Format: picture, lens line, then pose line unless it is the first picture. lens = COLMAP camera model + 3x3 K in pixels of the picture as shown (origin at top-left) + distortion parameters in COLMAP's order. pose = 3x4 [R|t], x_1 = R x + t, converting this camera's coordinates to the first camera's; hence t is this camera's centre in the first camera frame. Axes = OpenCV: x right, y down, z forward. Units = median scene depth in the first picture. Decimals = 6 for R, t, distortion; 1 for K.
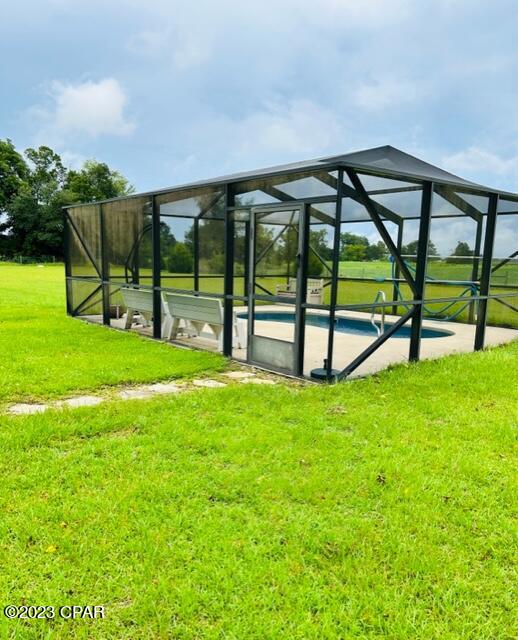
lens RADIAL K [[524.9, 0, 259.2], [0, 524.9, 326.8], [0, 0, 1]] dist [0.042327, -0.008178]
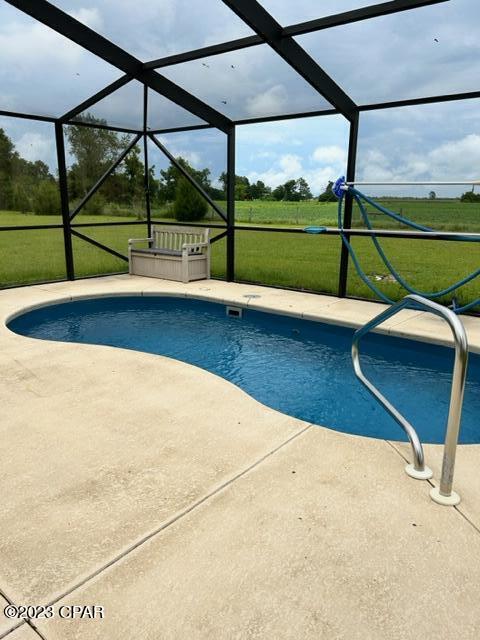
lens RADIAL K [[479.1, 0, 237.9], [0, 479.1, 318.4], [0, 0, 1]] dist [0.039504, -0.057750]
pose [[0.983401, -0.055404, 0.172782, 0.012321], [0.035094, 0.992338, 0.118464, -0.011887], [-0.178022, -0.110434, 0.977810, 0.102236]]
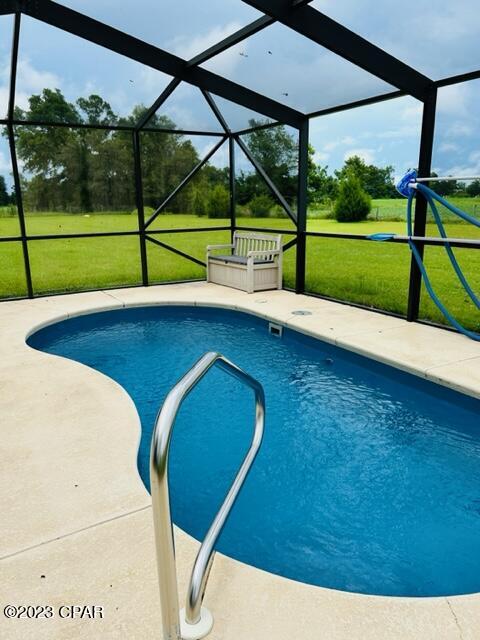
lens RADIAL K [[479.1, 0, 239.5], [0, 479.1, 314.3], [0, 0, 1]] dist [0.039504, -0.057750]
pose [[0.983040, 0.004171, -0.183346, 0.036216], [0.014539, 0.994822, 0.100587, -0.013176], [0.182817, -0.101547, 0.977889, 0.111696]]
